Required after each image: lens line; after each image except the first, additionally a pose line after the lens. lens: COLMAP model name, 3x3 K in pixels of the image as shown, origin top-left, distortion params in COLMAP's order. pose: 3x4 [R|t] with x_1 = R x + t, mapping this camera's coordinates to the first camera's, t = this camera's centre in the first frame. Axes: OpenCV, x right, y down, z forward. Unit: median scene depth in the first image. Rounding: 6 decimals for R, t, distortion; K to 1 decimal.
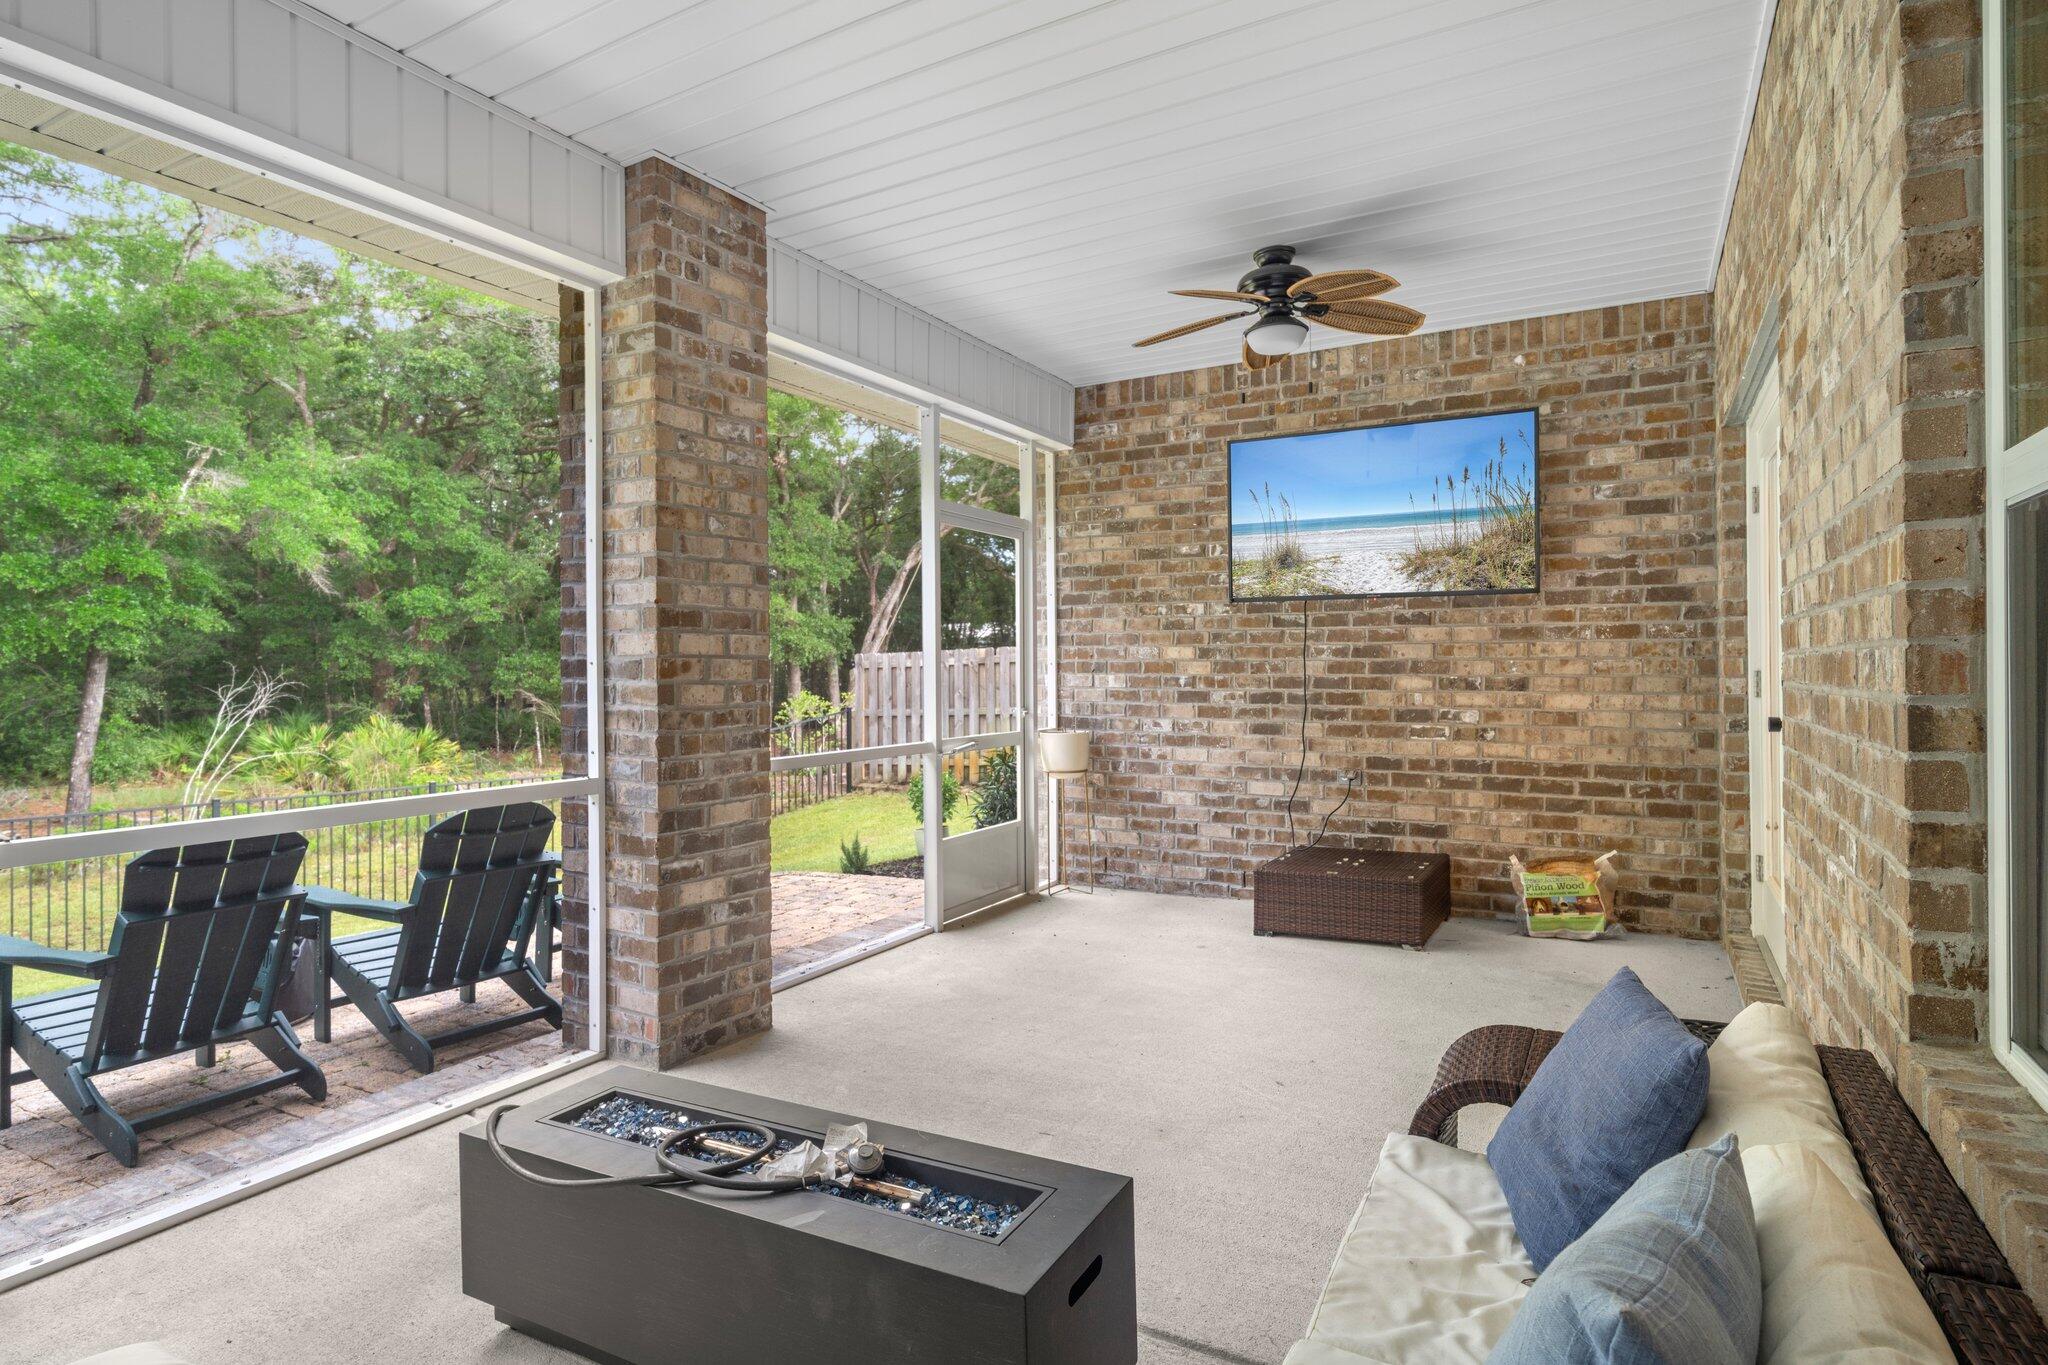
lens RADIAL K [[1063.1, 0, 1023.3], [0, 1063.1, 679.2], [0, 0, 1]] dist [0.004628, 0.000271]
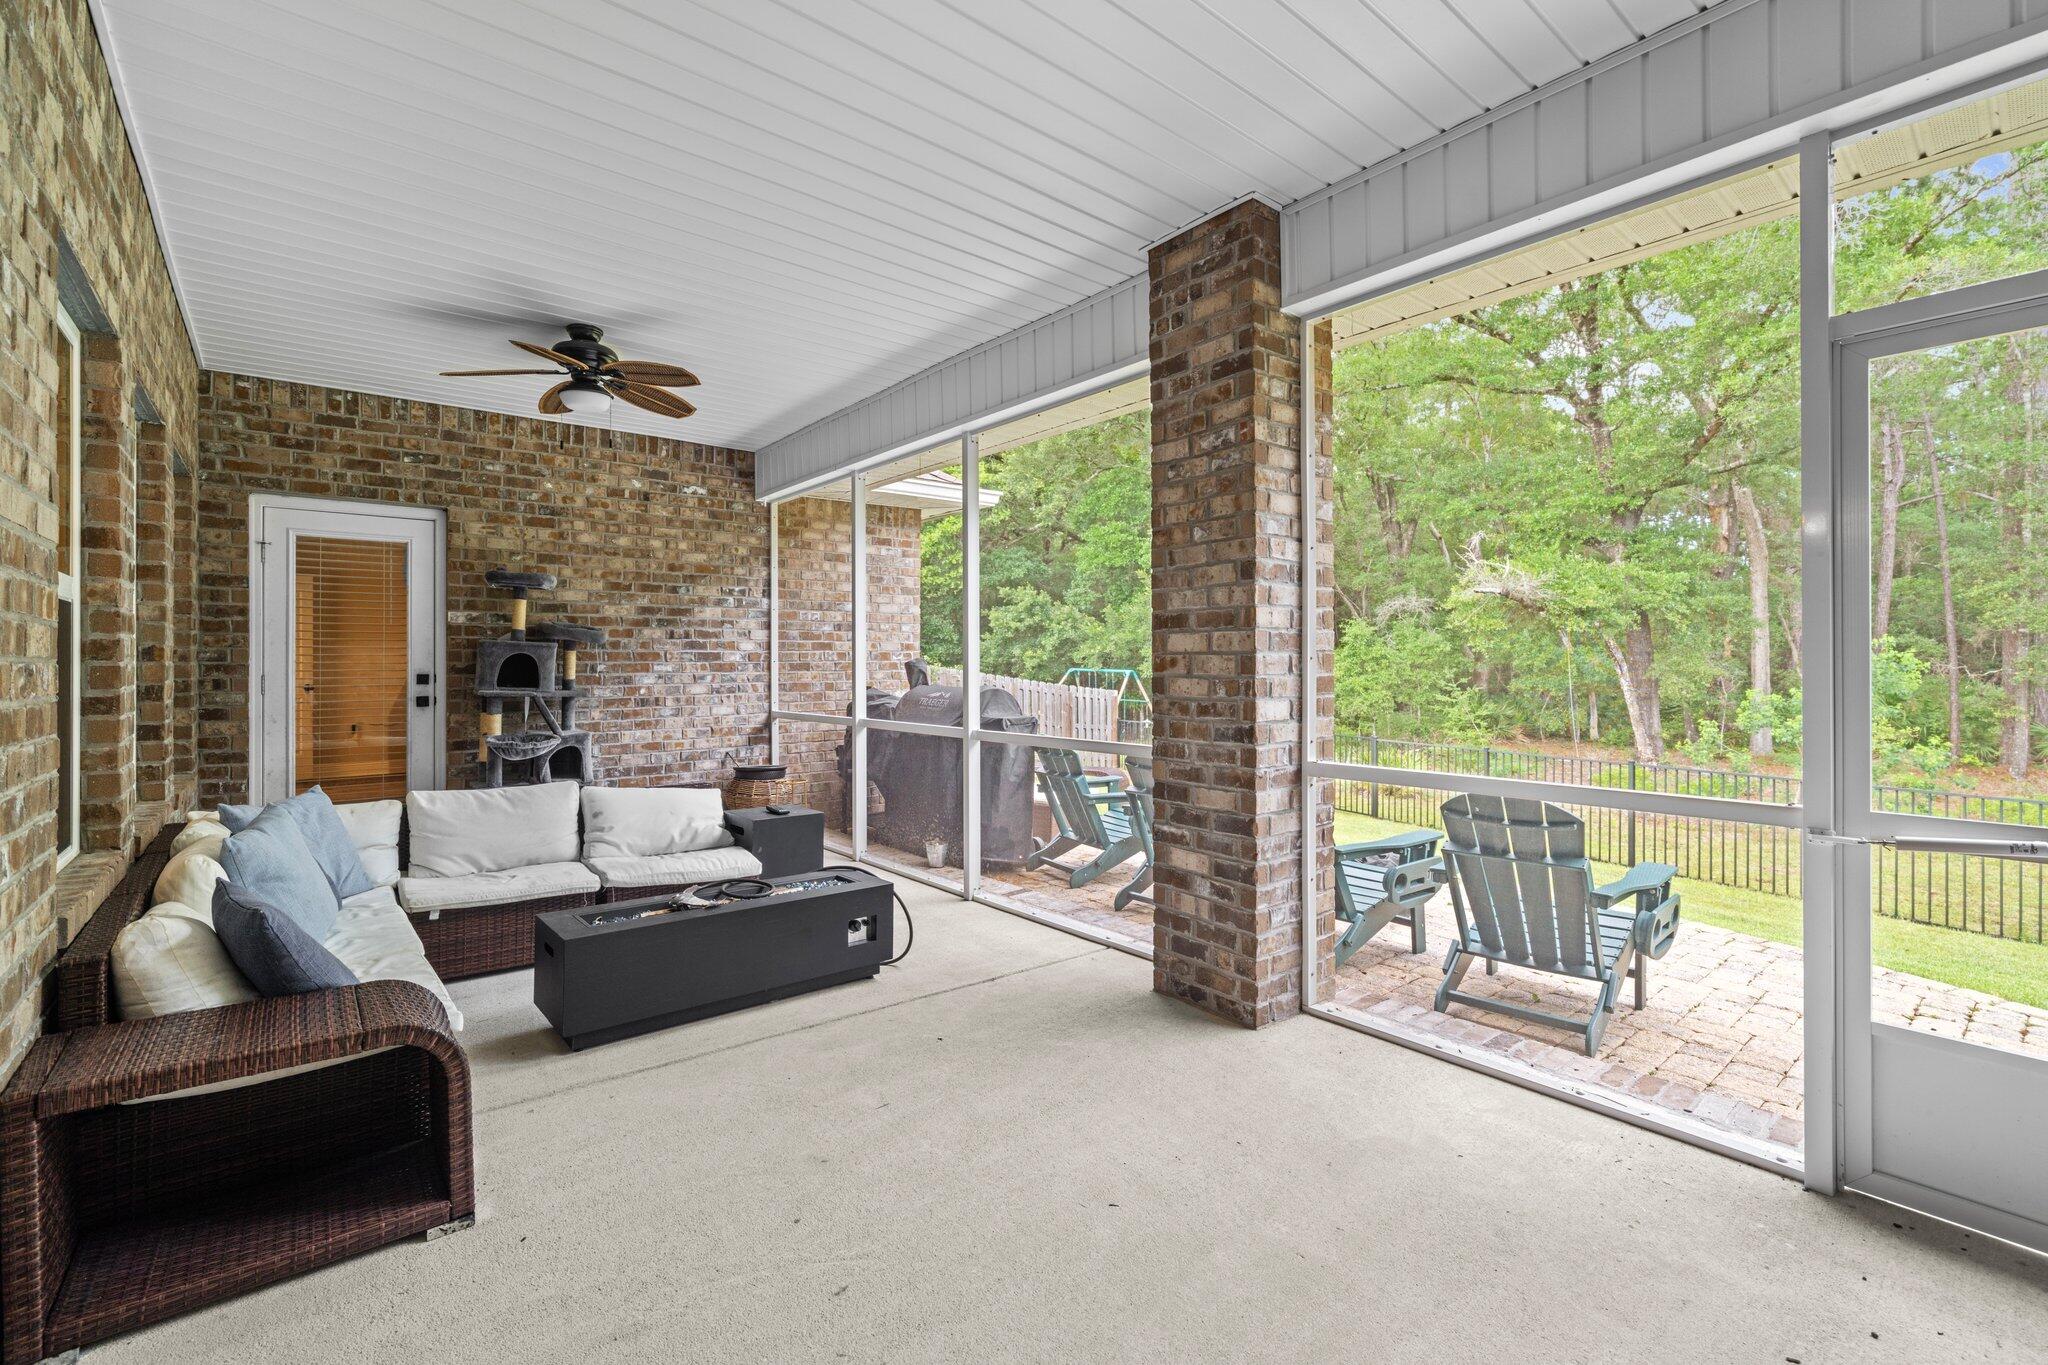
lens RADIAL K [[906.4, 0, 1028.8], [0, 906.4, 667.9], [0, 0, 1]] dist [-0.000798, -0.000527]
pose [[-0.357739, 0.014415, -0.933711, 0.650158], [-0.002104, 0.999866, 0.016242, -0.020748], [0.933819, 0.007775, -0.357660, 1.169818]]
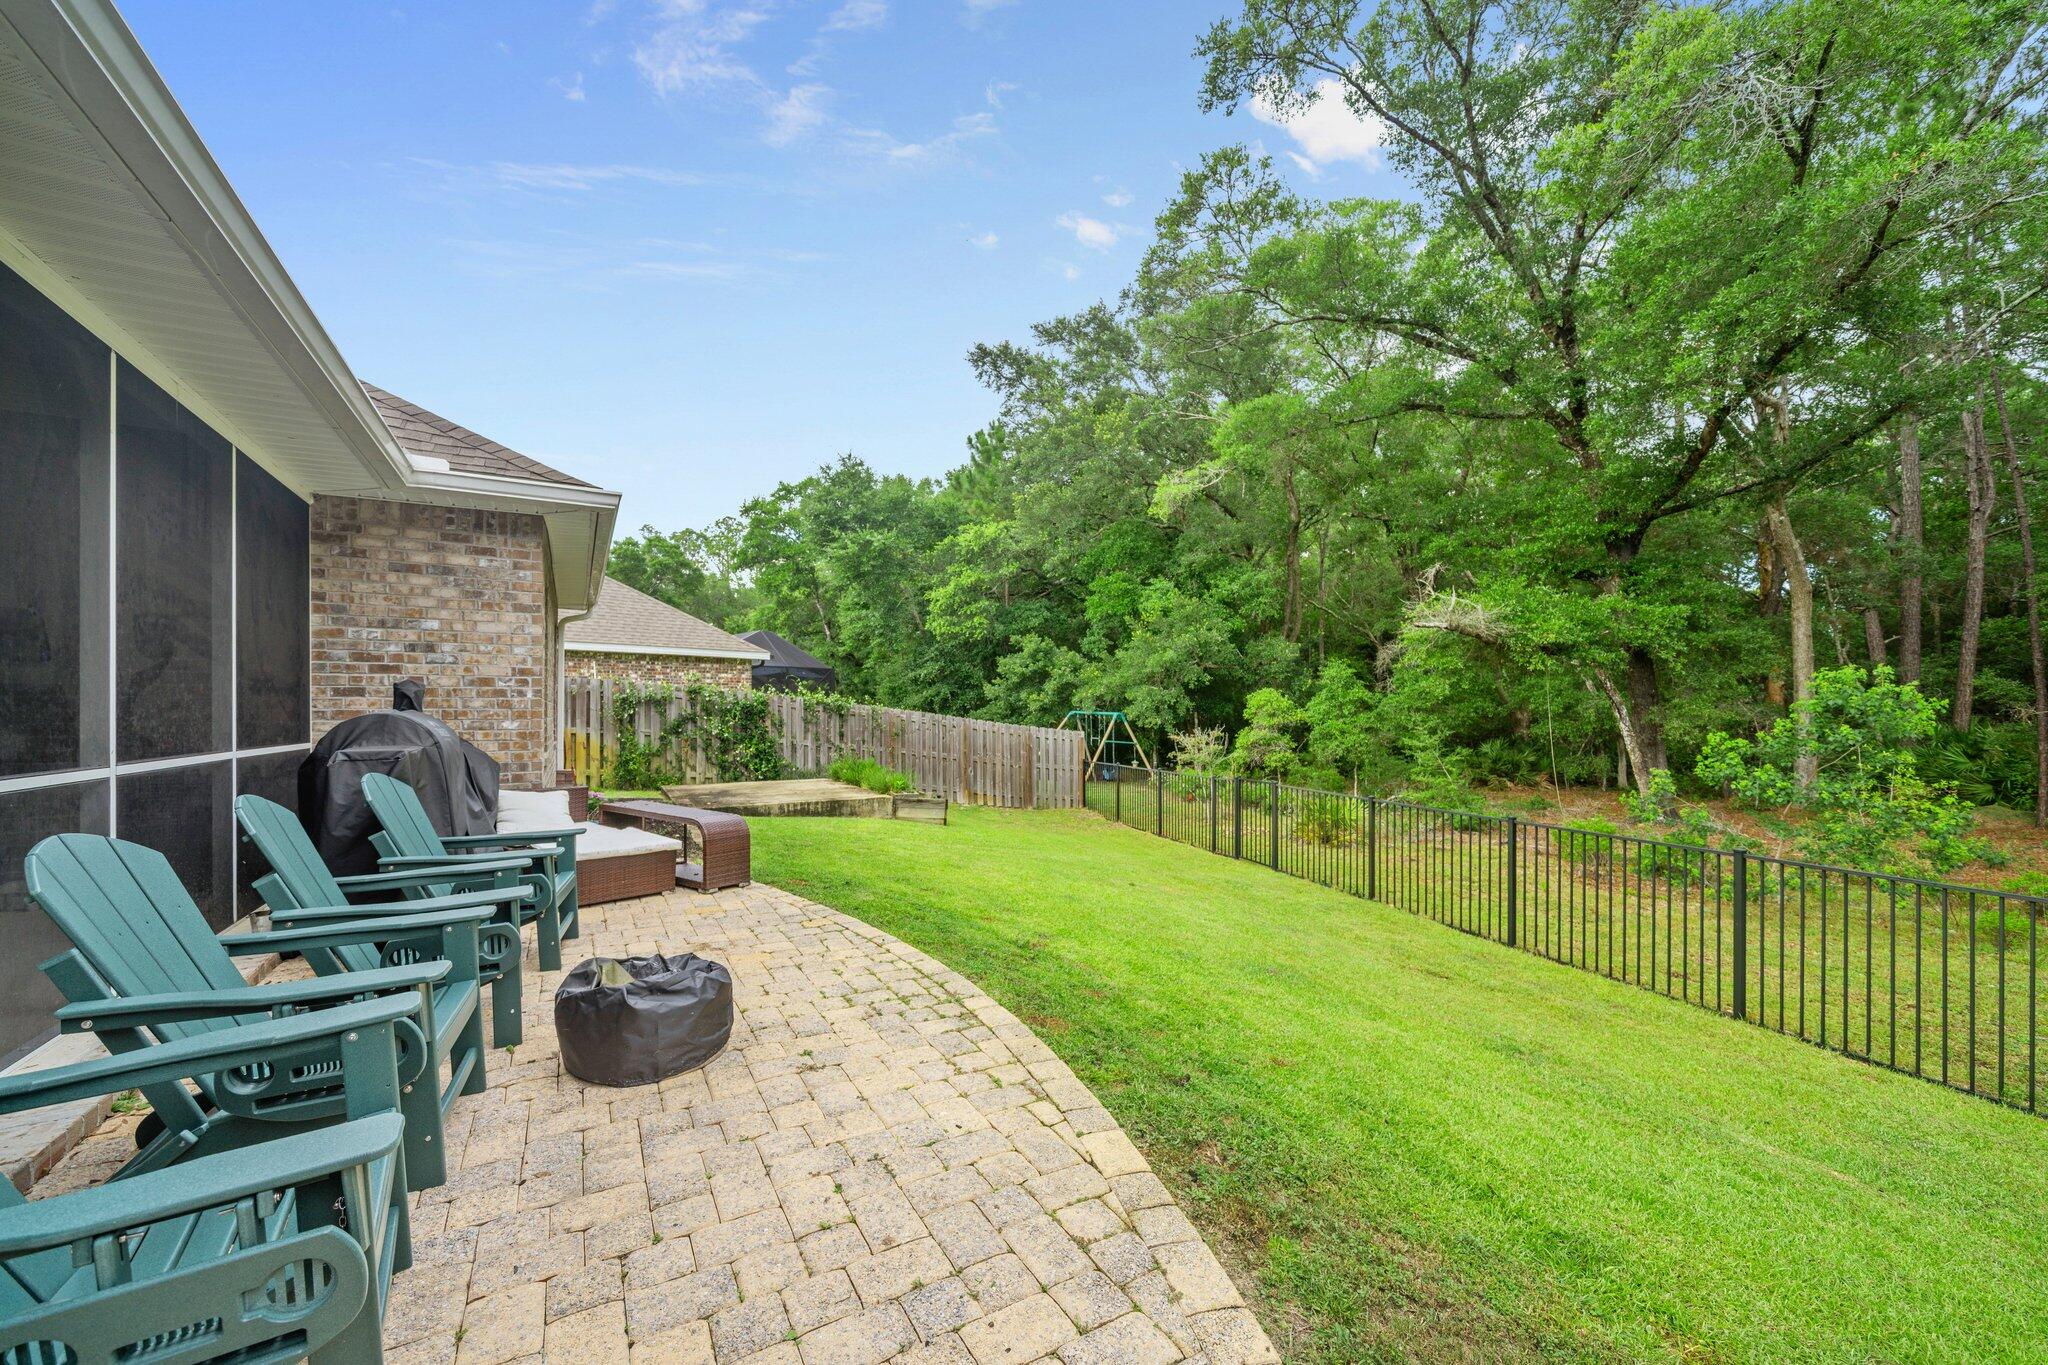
lens RADIAL K [[778.5, 0, 1042.0], [0, 778.5, 713.7], [0, 0, 1]] dist [-0.006671, 0.000077]
pose [[-0.492738, 0.010349, -0.870116, 0.485429], [-0.004291, 0.999888, 0.014323, -0.013418], [0.870167, 0.010791, -0.492638, 1.283211]]
